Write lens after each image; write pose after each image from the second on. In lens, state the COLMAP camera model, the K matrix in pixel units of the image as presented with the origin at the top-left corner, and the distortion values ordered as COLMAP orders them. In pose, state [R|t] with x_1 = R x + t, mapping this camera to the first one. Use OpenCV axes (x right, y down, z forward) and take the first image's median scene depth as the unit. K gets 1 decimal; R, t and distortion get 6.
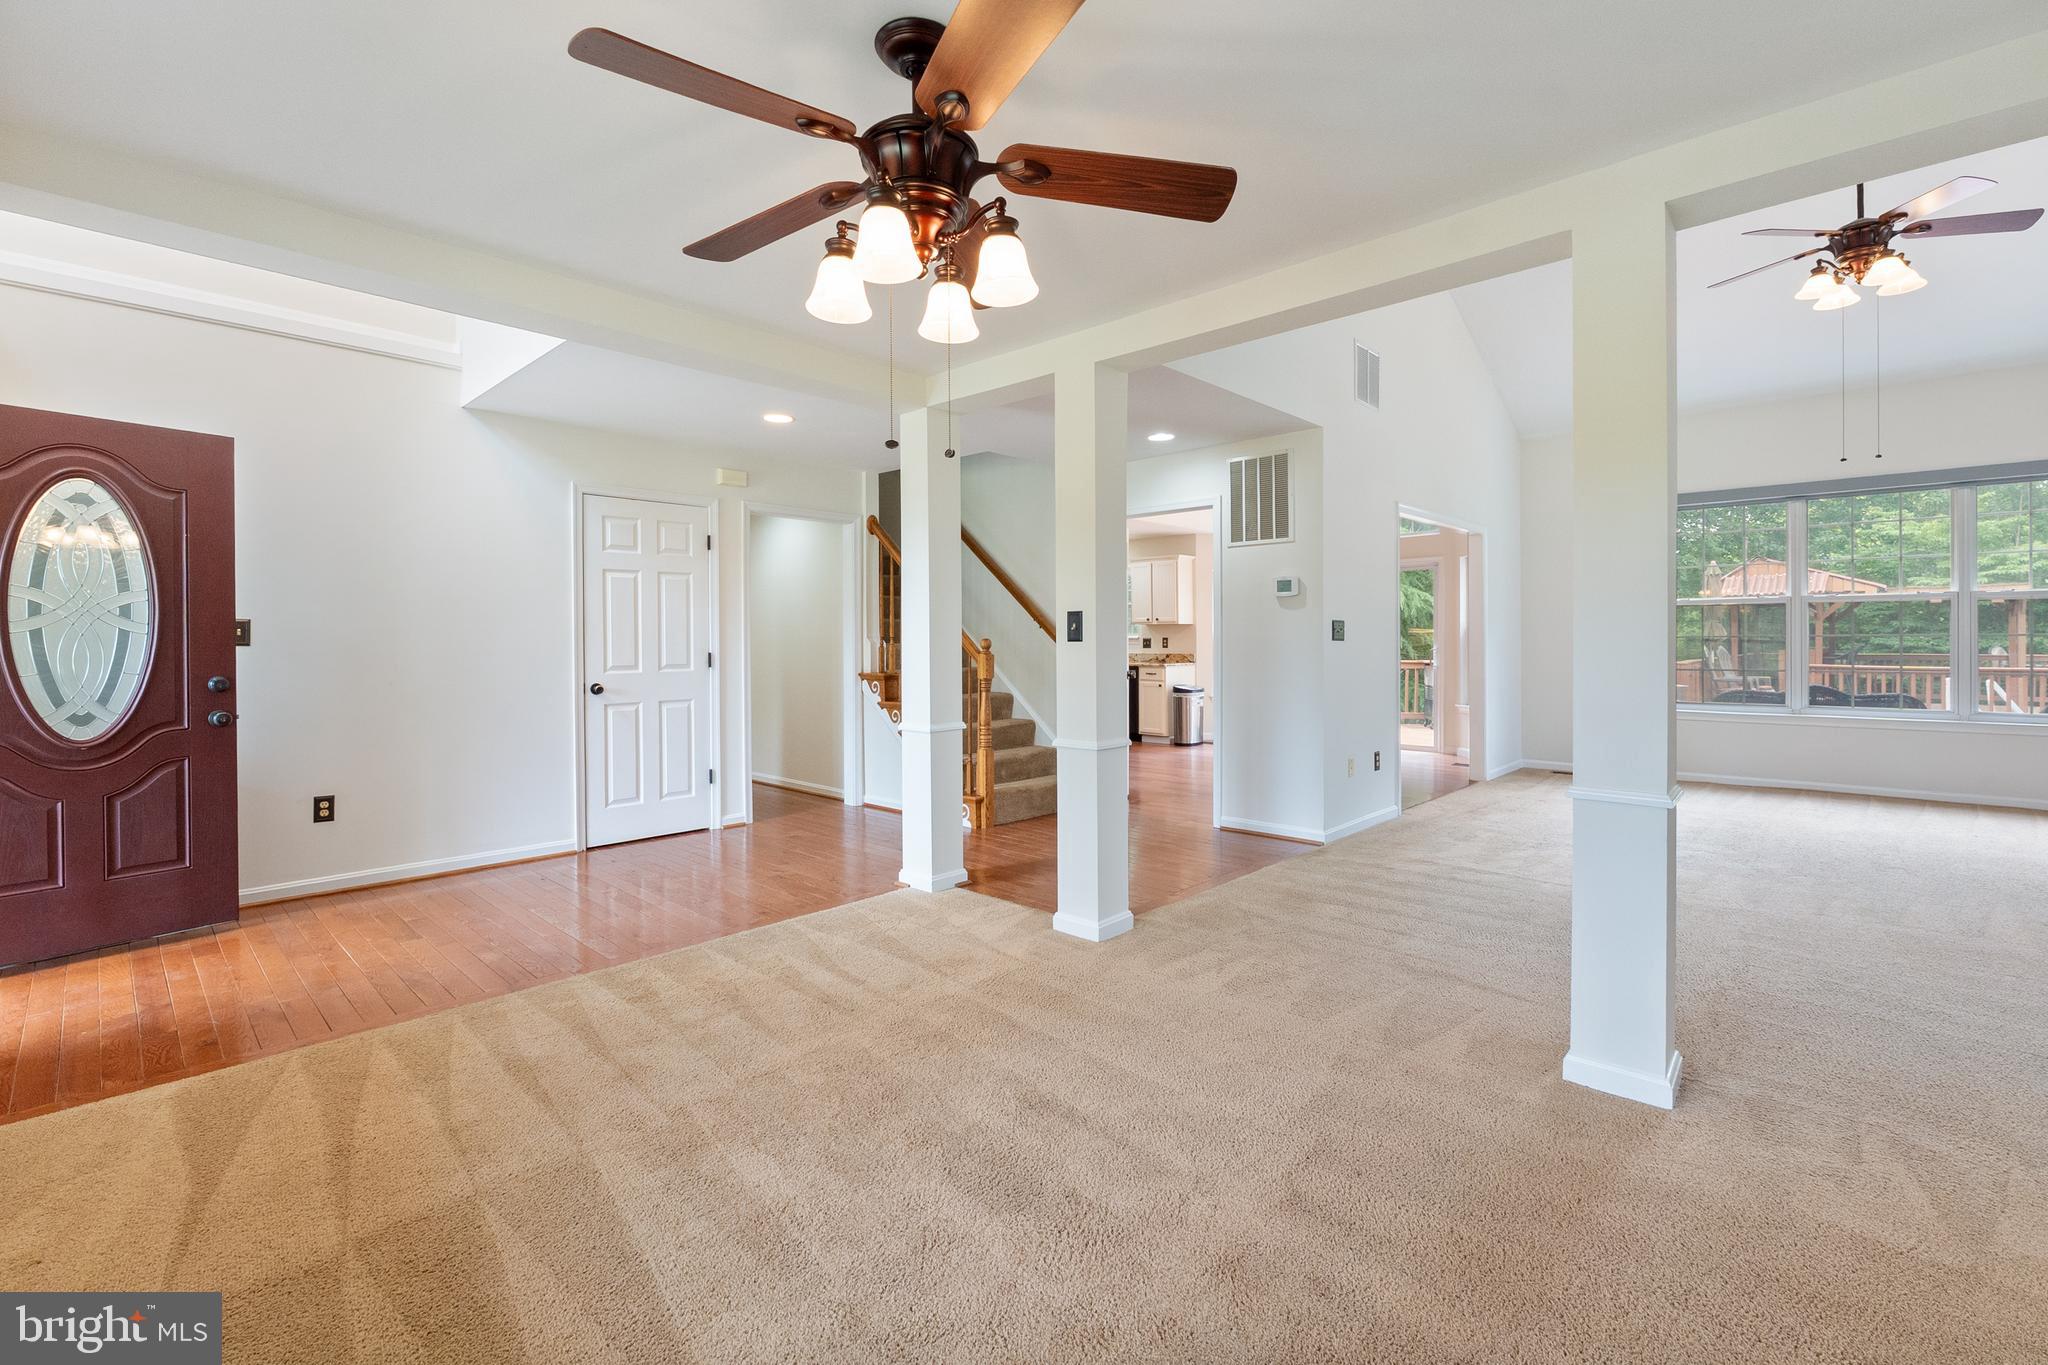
lens RADIAL K [[912.8, 0, 1017.7], [0, 912.8, 636.3], [0, 0, 1]] dist [-0.001223, -0.000150]
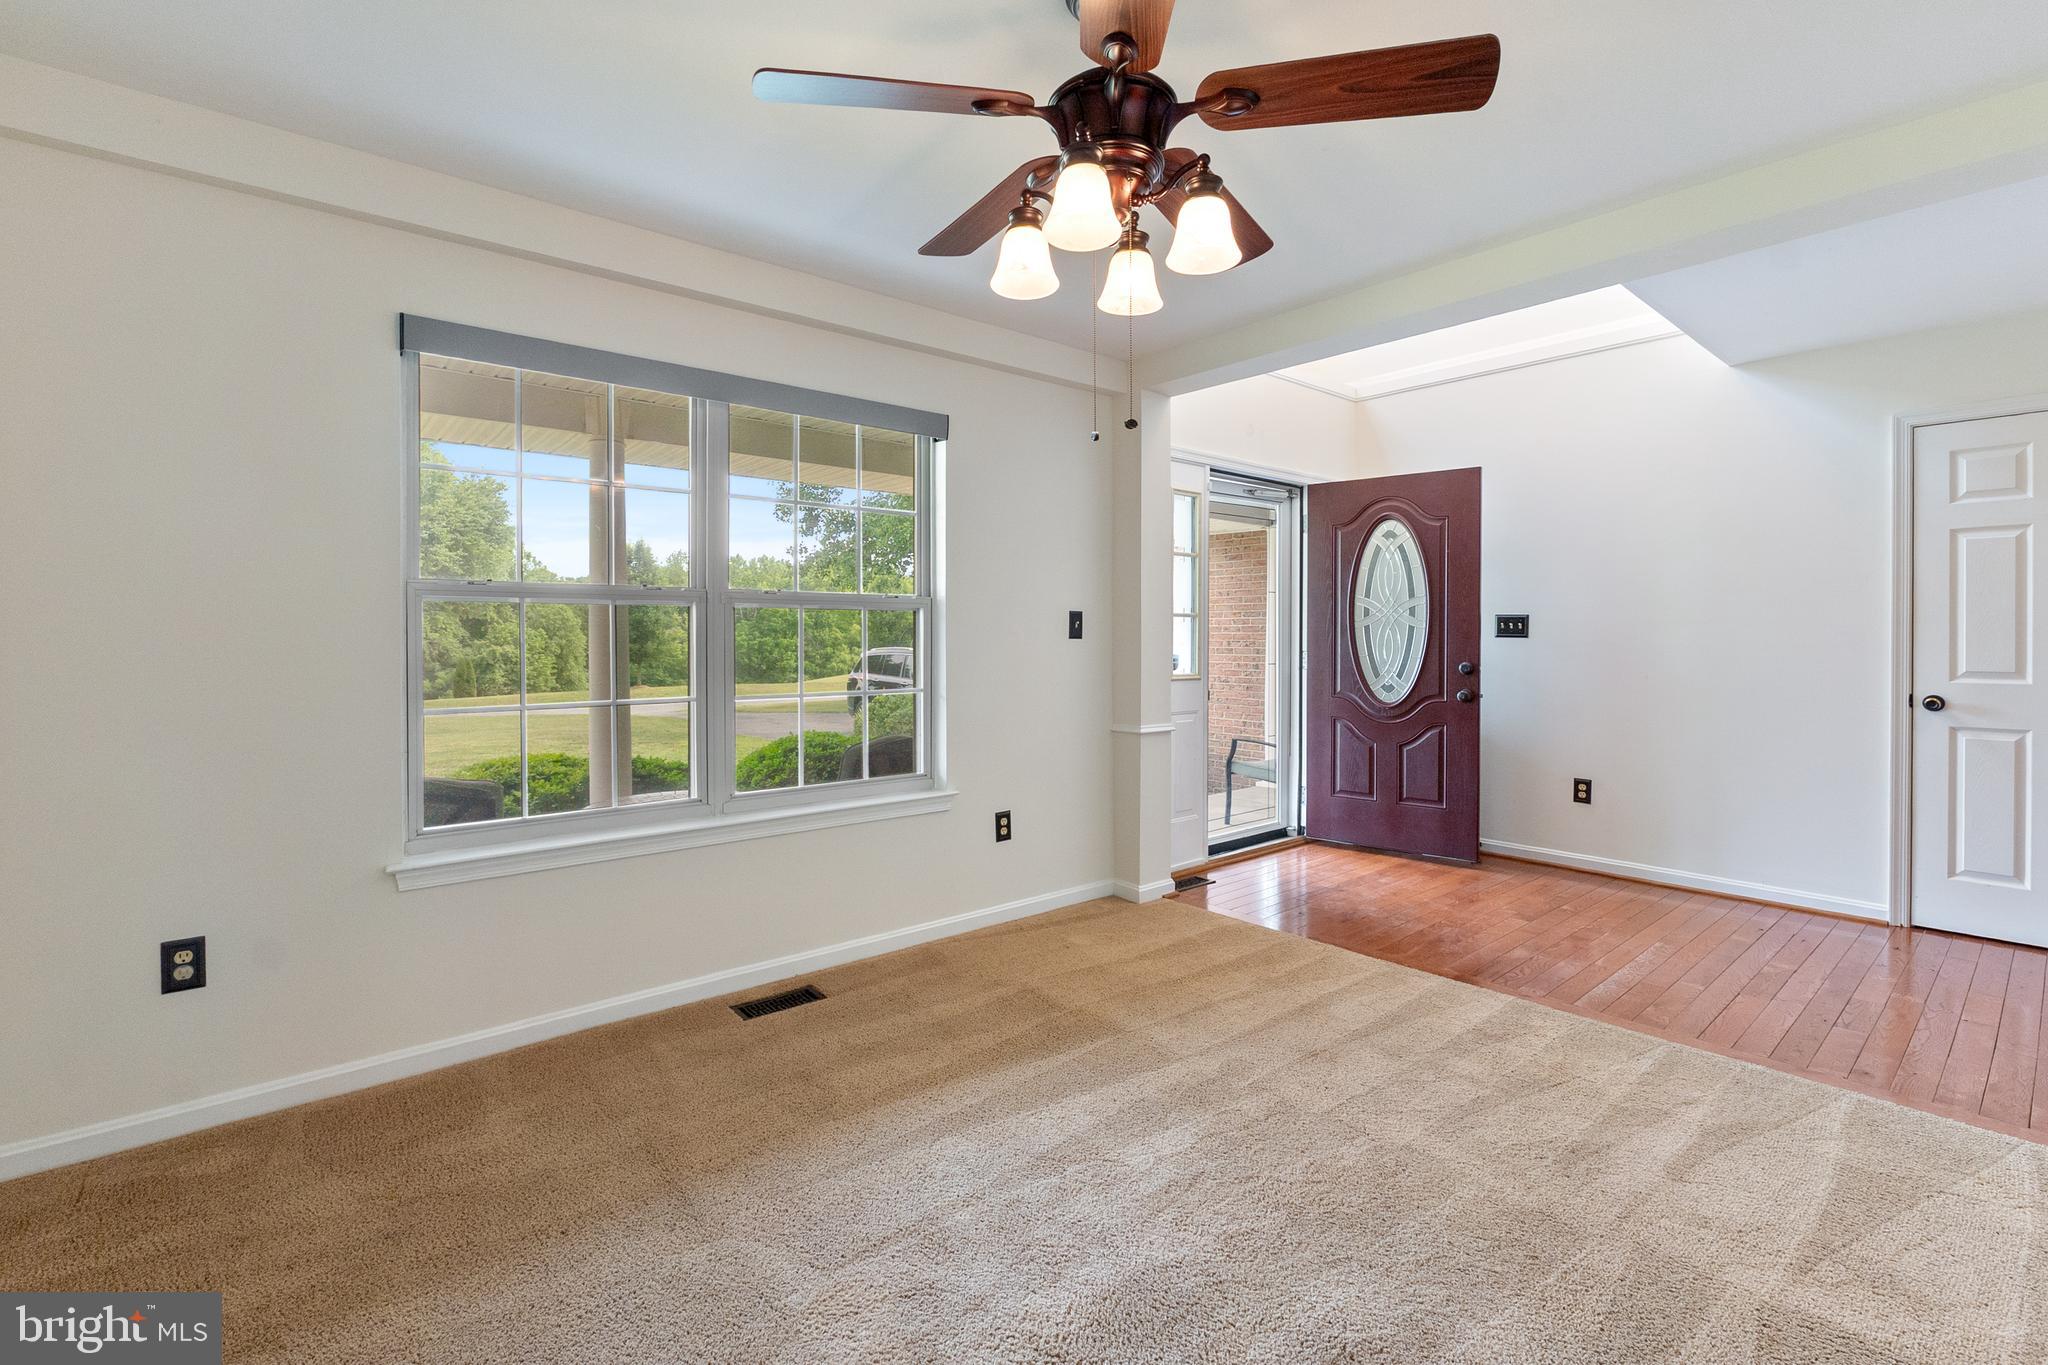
lens RADIAL K [[928.3, 0, 1025.3], [0, 928.3, 642.5], [0, 0, 1]] dist [-0.002578, -0.000648]
pose [[-0.122825, 0.011924, -0.992357, 0.494981], [0.005299, 0.999921, 0.011359, -0.000356], [0.992414, -0.003863, -0.122878, 0.611494]]
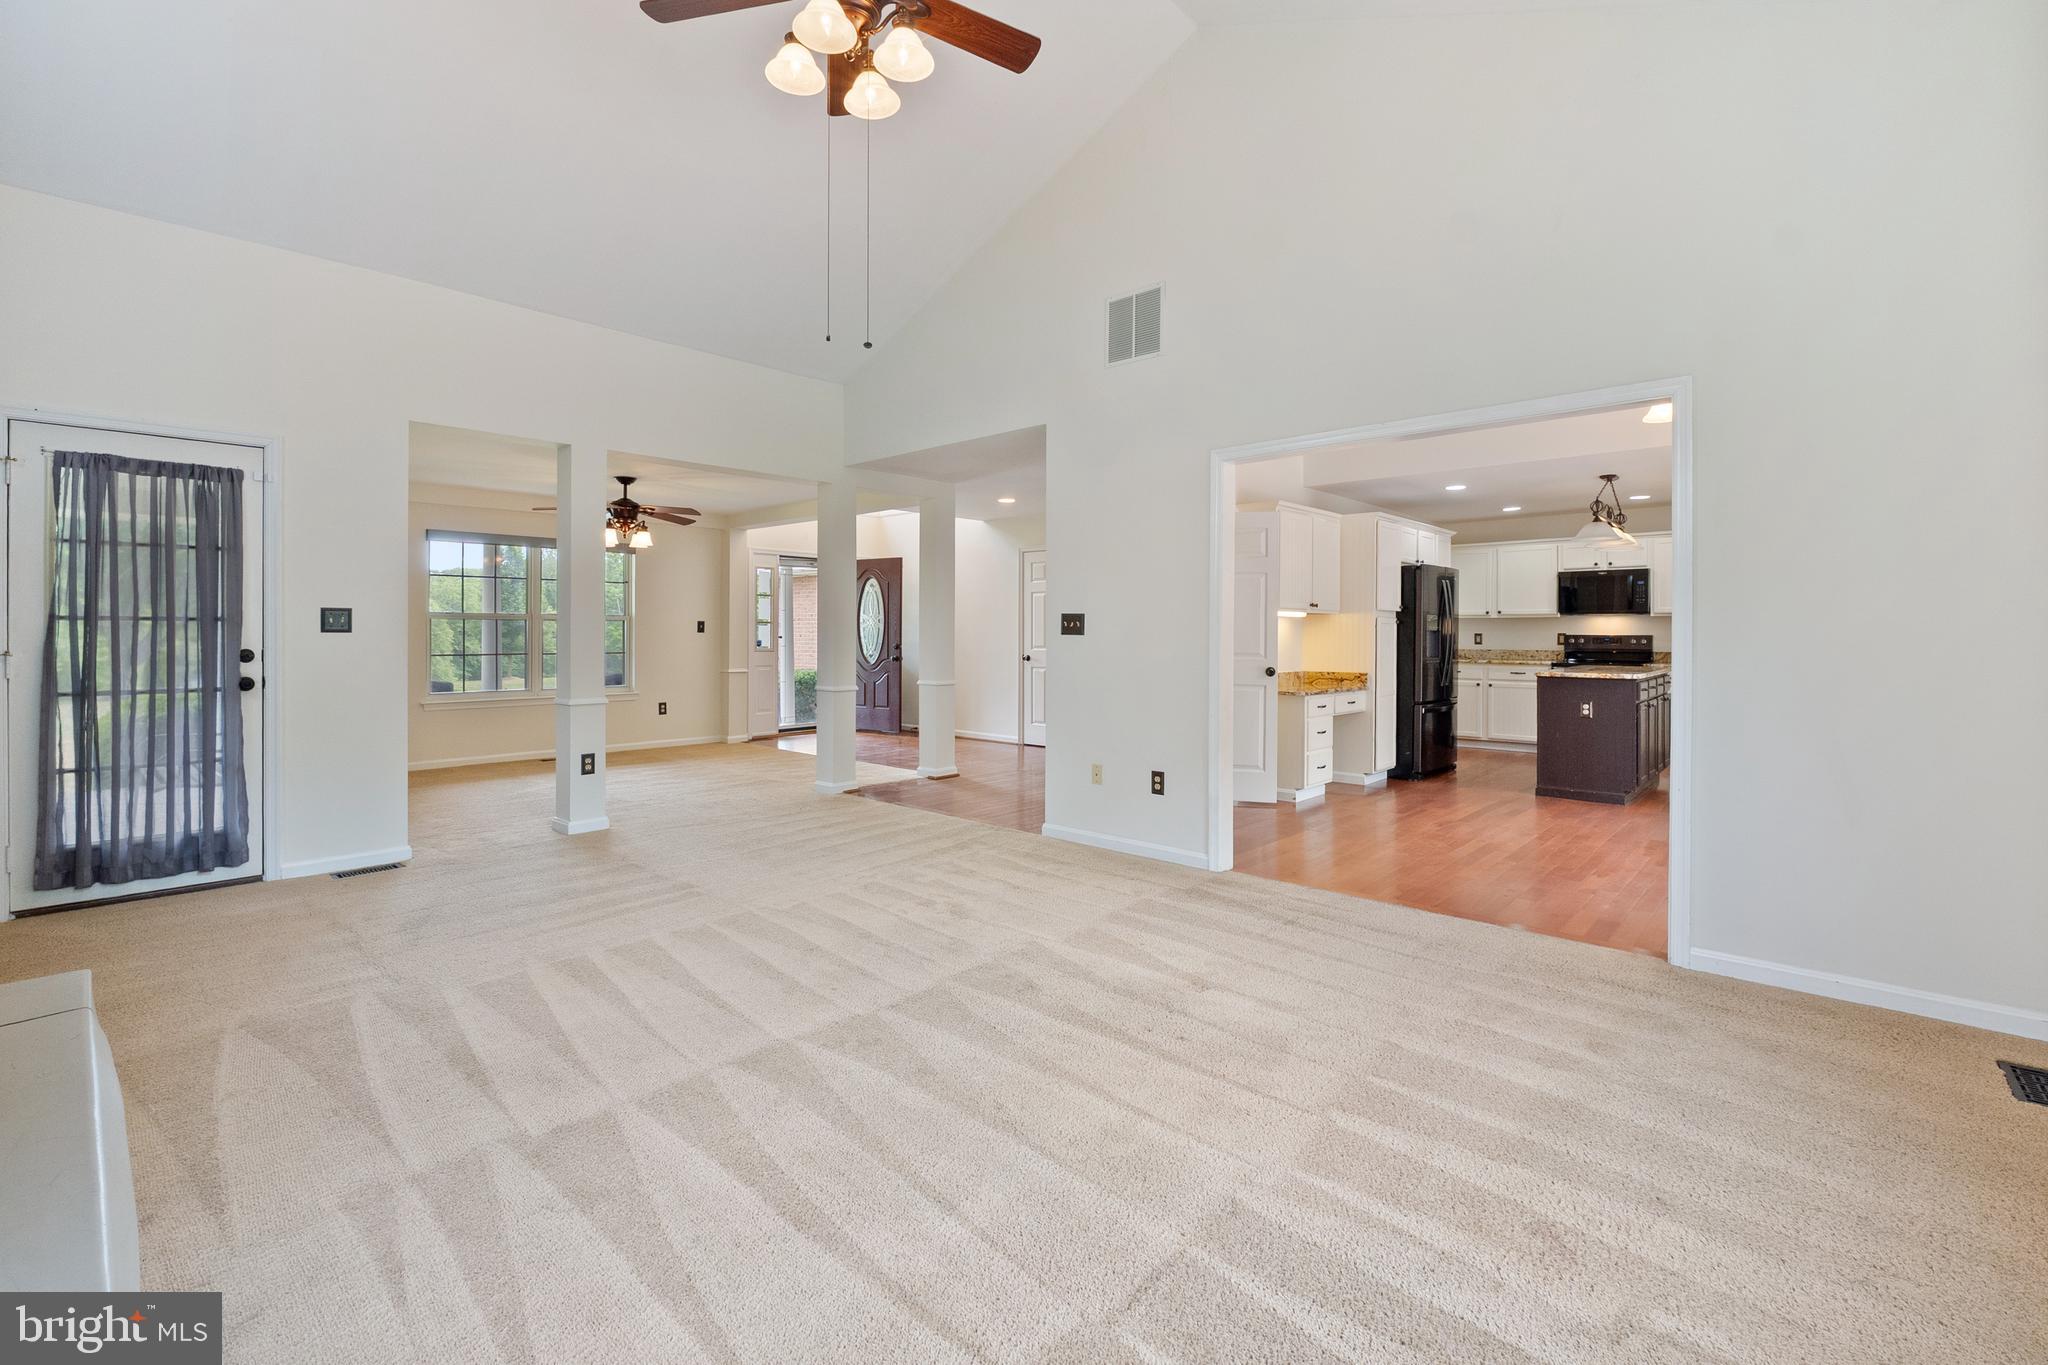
lens RADIAL K [[912.8, 0, 1017.7], [0, 912.8, 636.3], [0, 0, 1]] dist [-0.001223, -0.000150]
pose [[0.008241, 0.009133, -0.999924, 2.116126], [0.002530, 0.999955, 0.009154, -0.003140], [0.999963, -0.002606, 0.008217, 1.483440]]
